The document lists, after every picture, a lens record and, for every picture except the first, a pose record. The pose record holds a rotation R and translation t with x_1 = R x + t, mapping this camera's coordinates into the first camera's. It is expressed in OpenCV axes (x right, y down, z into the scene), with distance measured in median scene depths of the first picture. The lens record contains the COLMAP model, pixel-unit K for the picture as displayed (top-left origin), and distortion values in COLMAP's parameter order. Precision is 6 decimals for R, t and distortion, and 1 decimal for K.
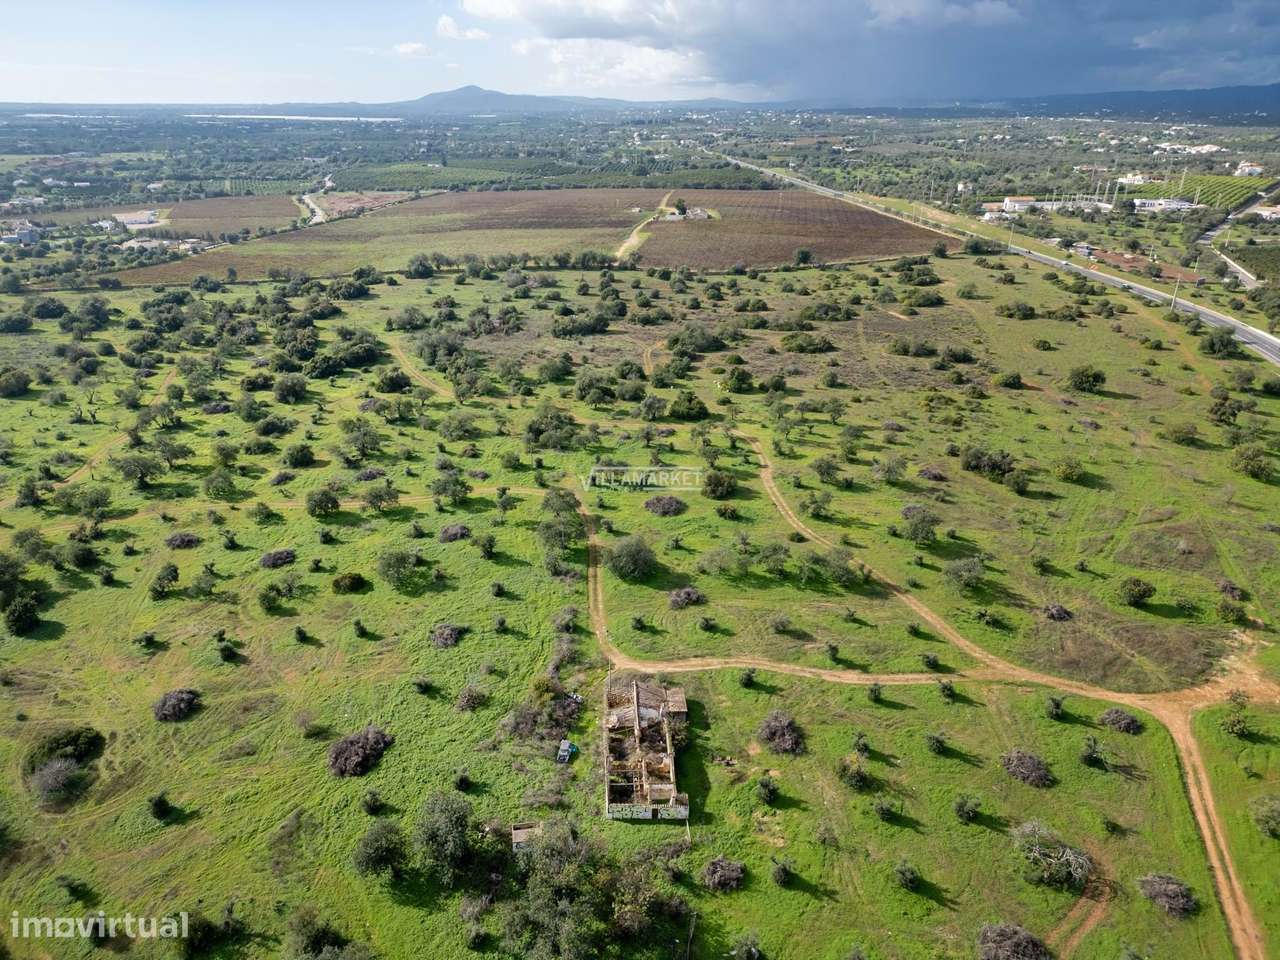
lens RADIAL K [[904.0, 0, 640.0], [0, 904.0, 480.0], [0, 0, 1]] dist [0.070919, -0.064889]
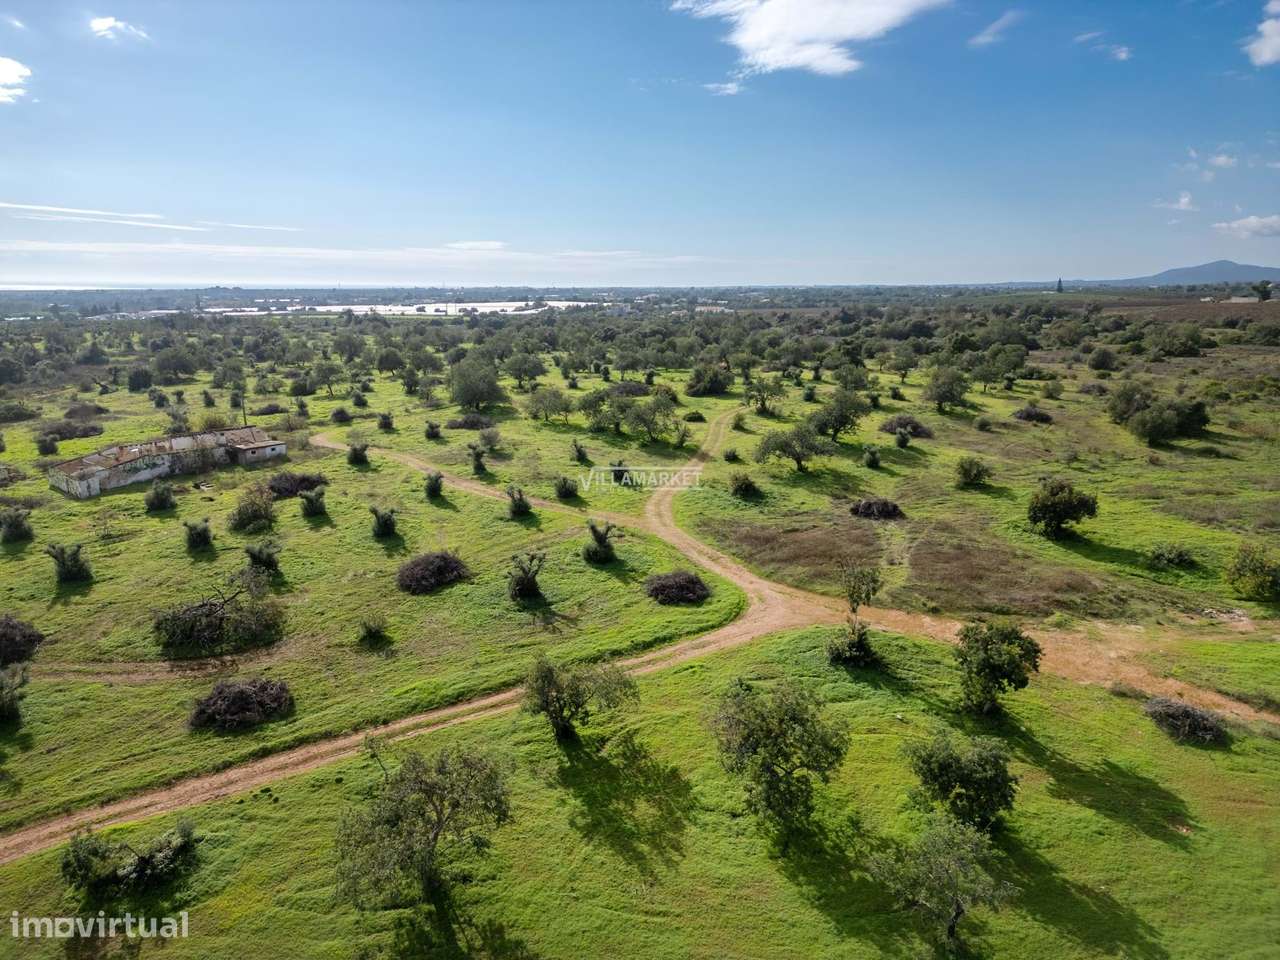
lens RADIAL K [[913.3, 0, 628.0], [0, 913.3, 475.8], [0, 0, 1]] dist [0.016342, 0.001209]
pose [[0.737374, 0.131697, -0.662522, 0.251818], [-0.253156, 0.963203, -0.090291, 0.075805], [0.626252, 0.234300, 0.743580, 0.171740]]
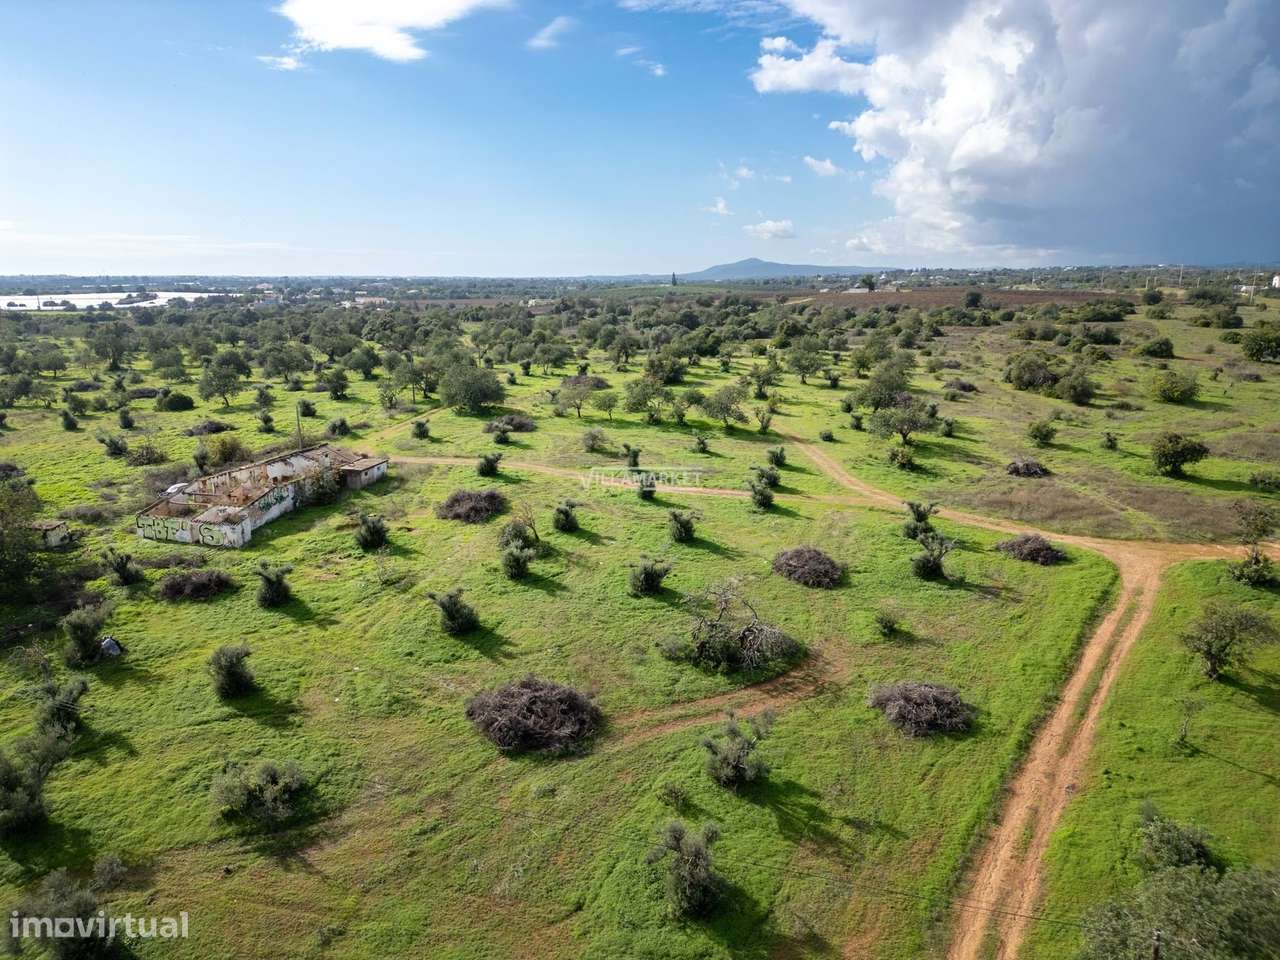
lens RADIAL K [[904.0, 0, 640.0], [0, 904.0, 480.0], [0, 0, 1]] dist [0.070919, -0.064889]
pose [[0.956979, 0.059376, -0.284017, 0.133055], [-0.107280, 0.981882, -0.156203, 0.100510], [0.269597, 0.179953, 0.946010, 0.108848]]
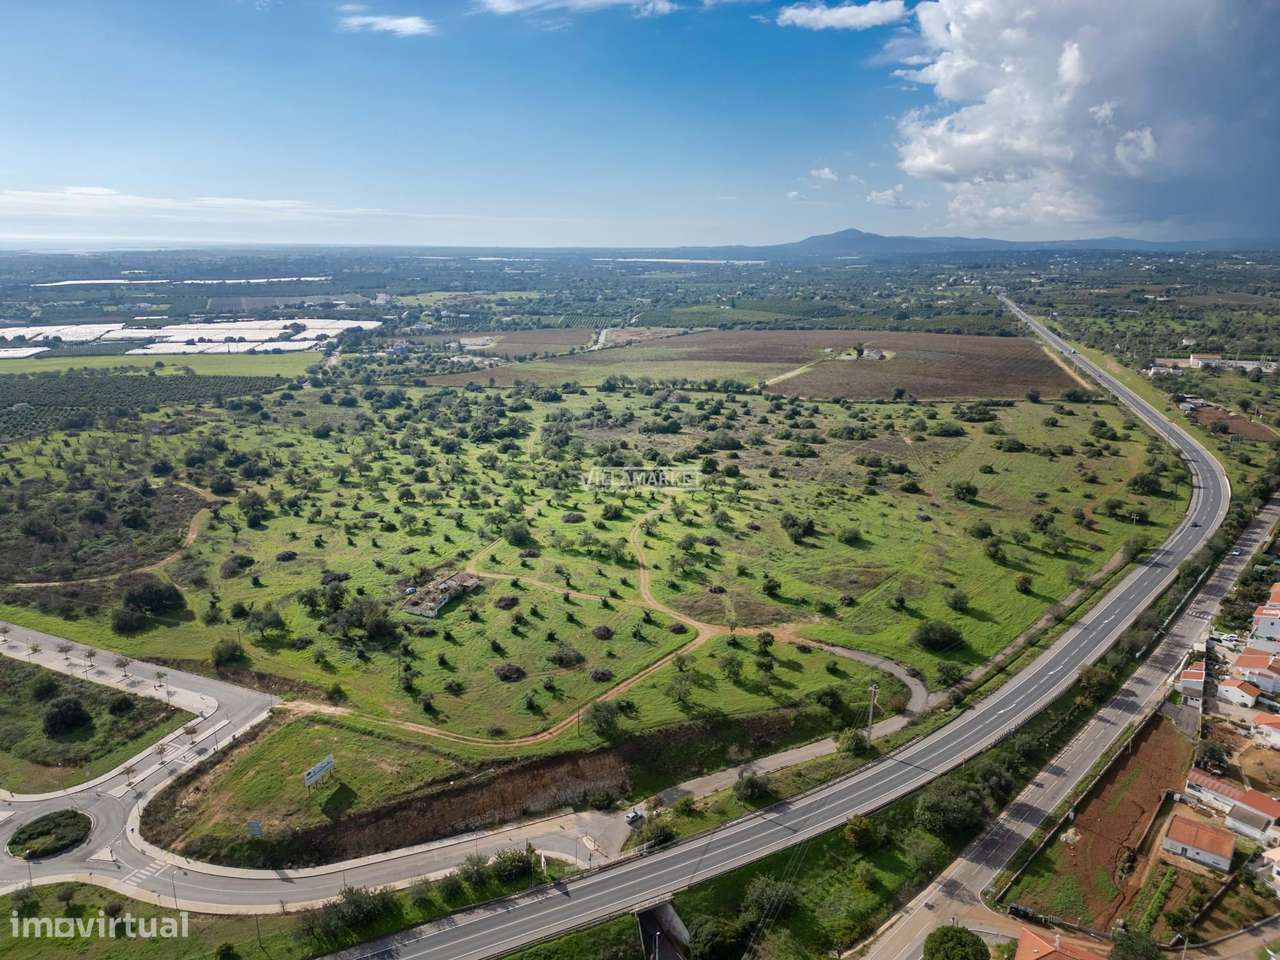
lens RADIAL K [[903.8, 0, 640.0], [0, 903.8, 480.0], [0, 0, 1]] dist [0.107934, -0.068270]
pose [[0.921257, 0.099508, -0.376011, 0.334243], [-0.149927, 0.982865, -0.107228, 0.051923], [0.358898, 0.155159, 0.920390, -0.233586]]
